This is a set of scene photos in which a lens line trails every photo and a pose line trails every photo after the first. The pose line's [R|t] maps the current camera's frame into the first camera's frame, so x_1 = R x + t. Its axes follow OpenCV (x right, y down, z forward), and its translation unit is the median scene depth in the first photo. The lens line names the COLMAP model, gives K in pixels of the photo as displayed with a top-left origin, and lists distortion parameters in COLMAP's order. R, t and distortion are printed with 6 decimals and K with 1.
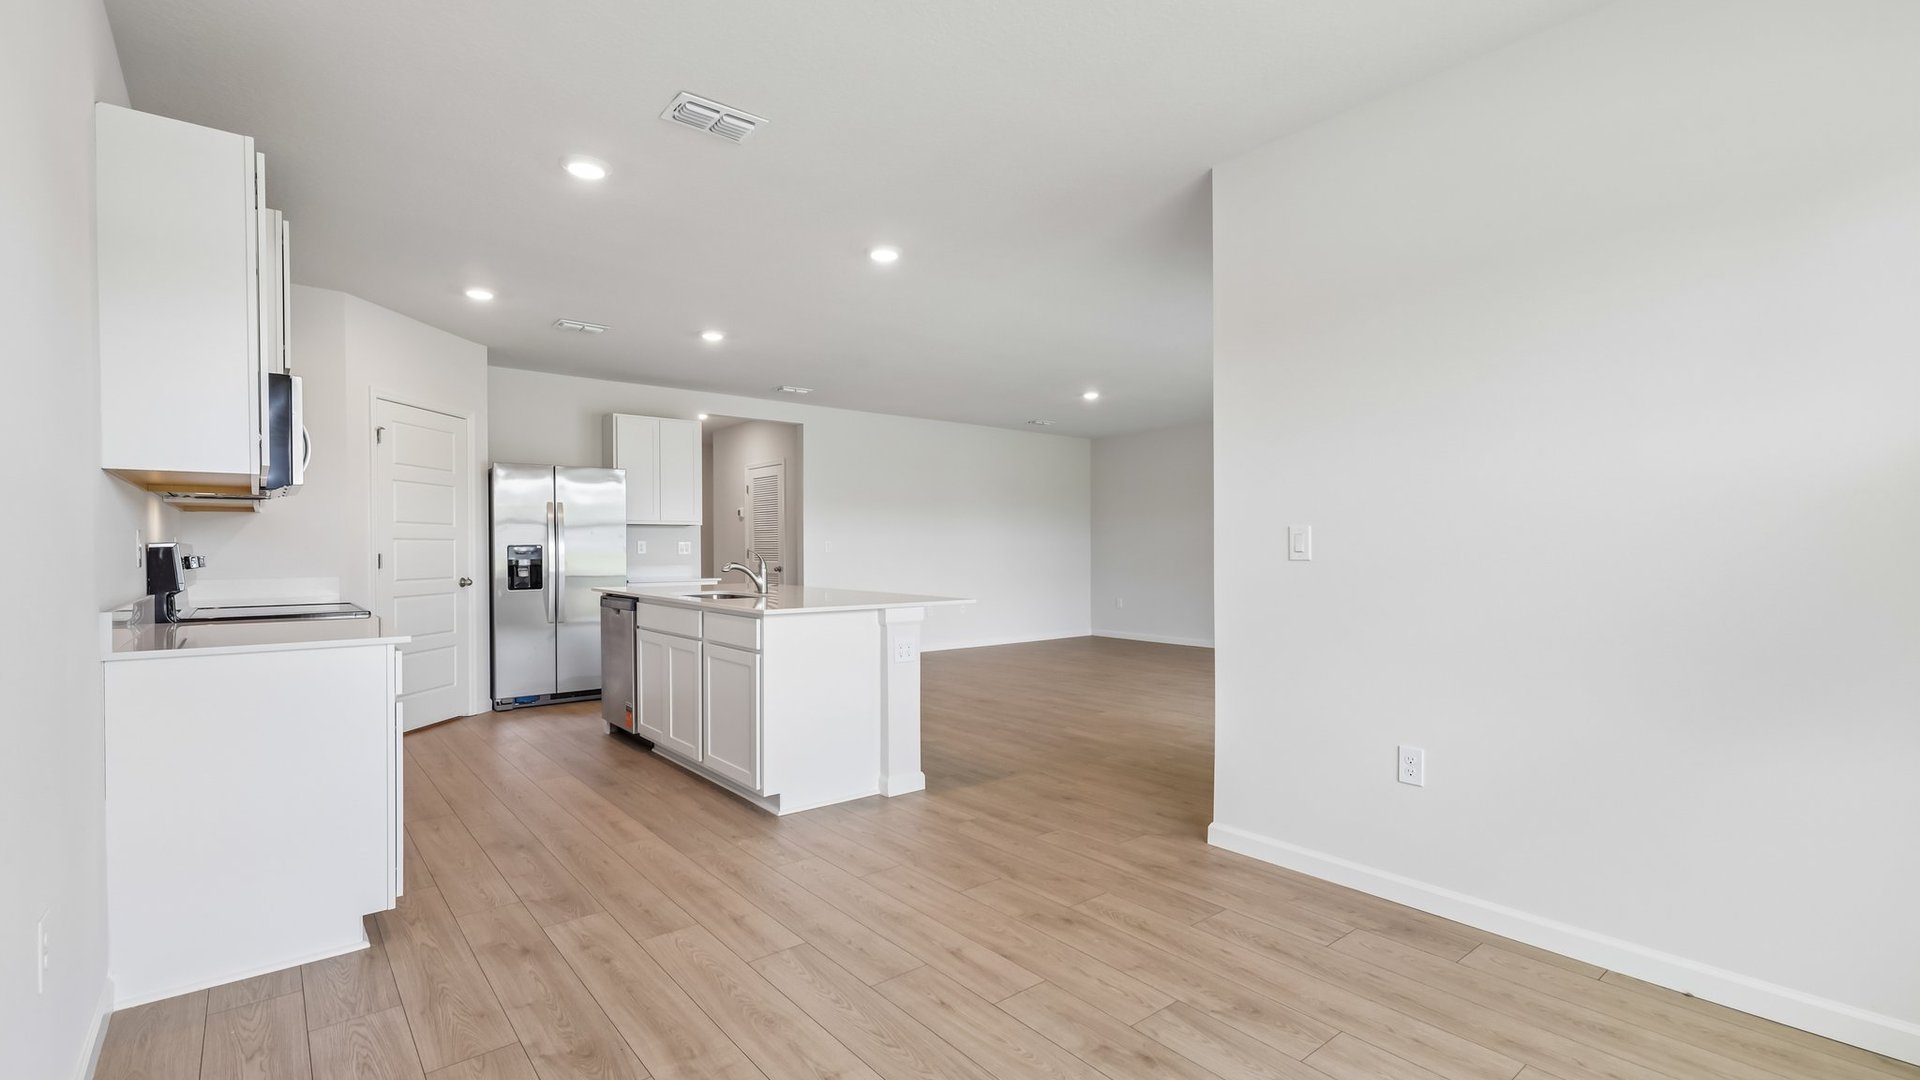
lens RADIAL K [[853.9, 0, 960.9], [0, 853.9, 556.1], [0, 0, 1]] dist [0.003057, 0.000250]
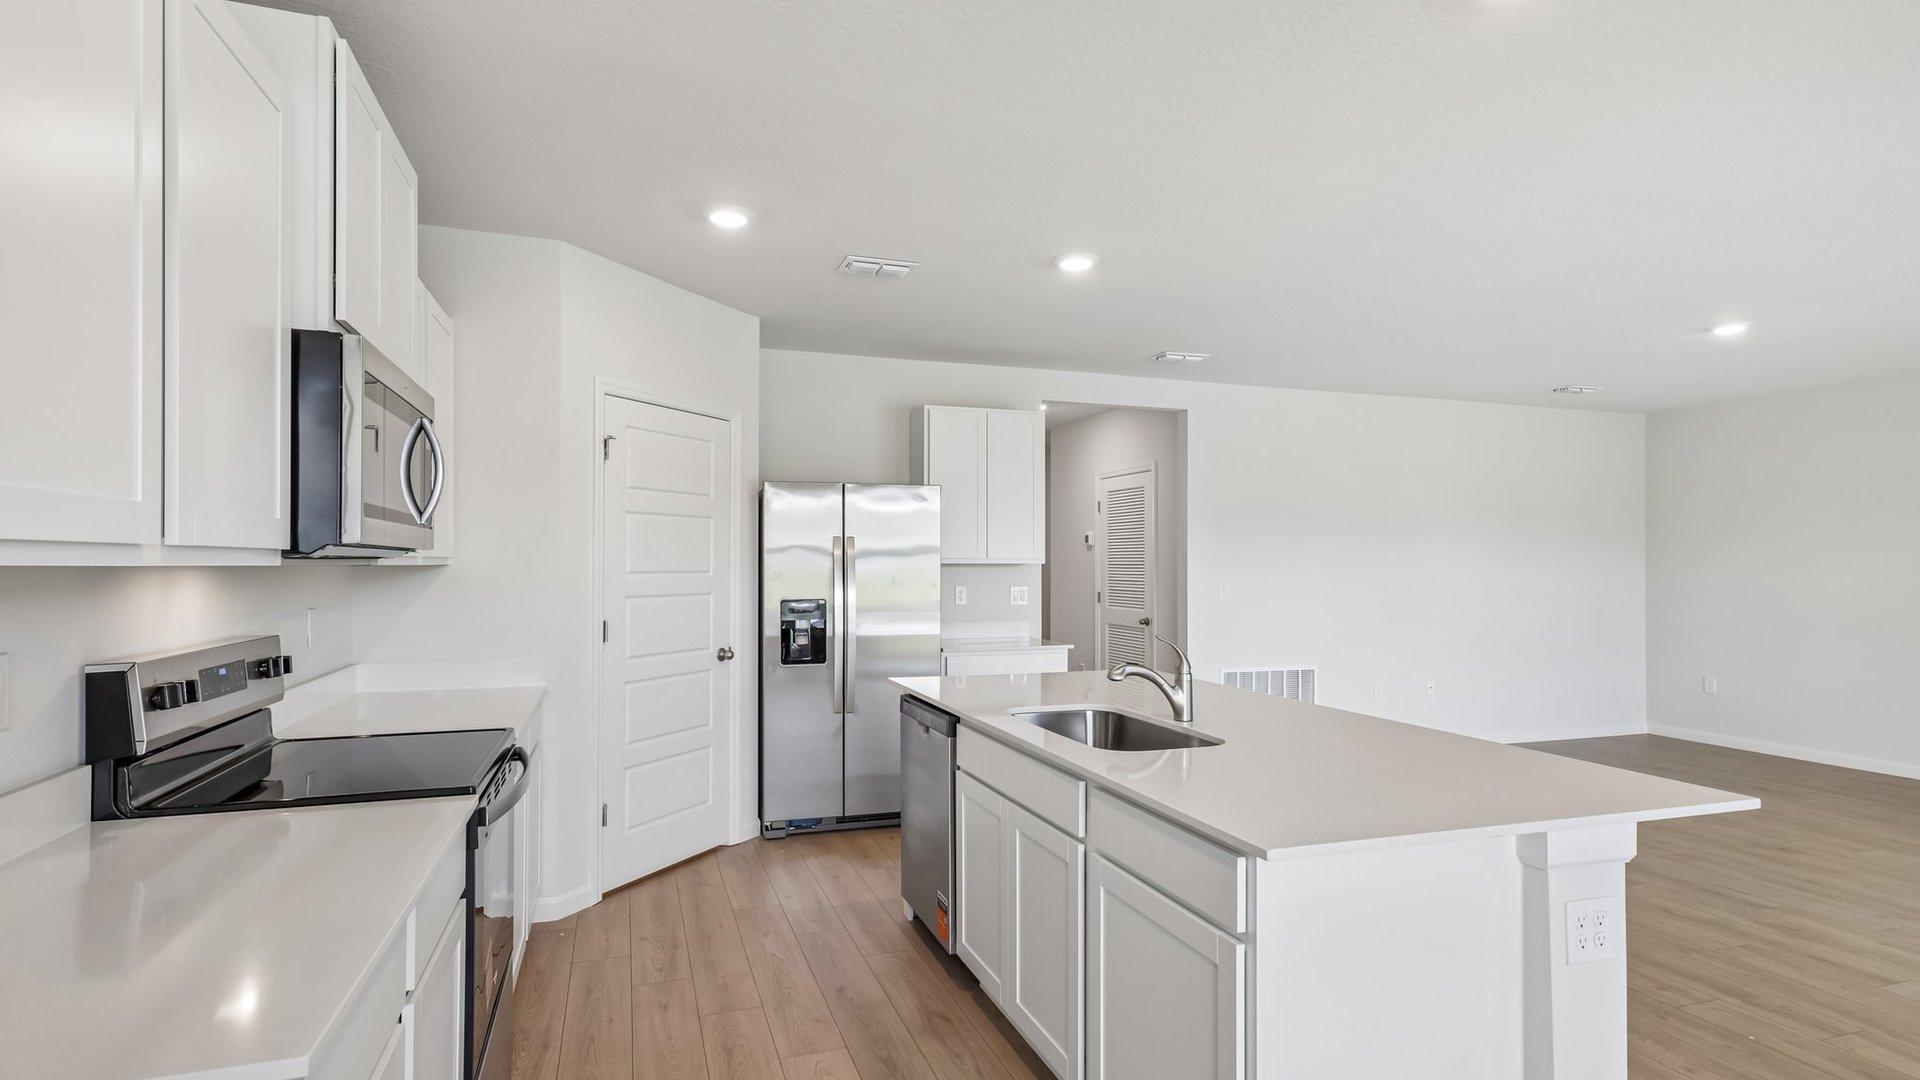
lens RADIAL K [[958.0, 0, 954.5], [0, 958.0, 546.6], [0, 0, 1]] dist [-0.000454, 0.000000]
pose [[0.936241, -0.001883, -0.351353, -0.124998], [-0.007082, 0.999681, -0.024229, -0.037759], [0.351286, 0.025173, 0.935930, 0.318836]]
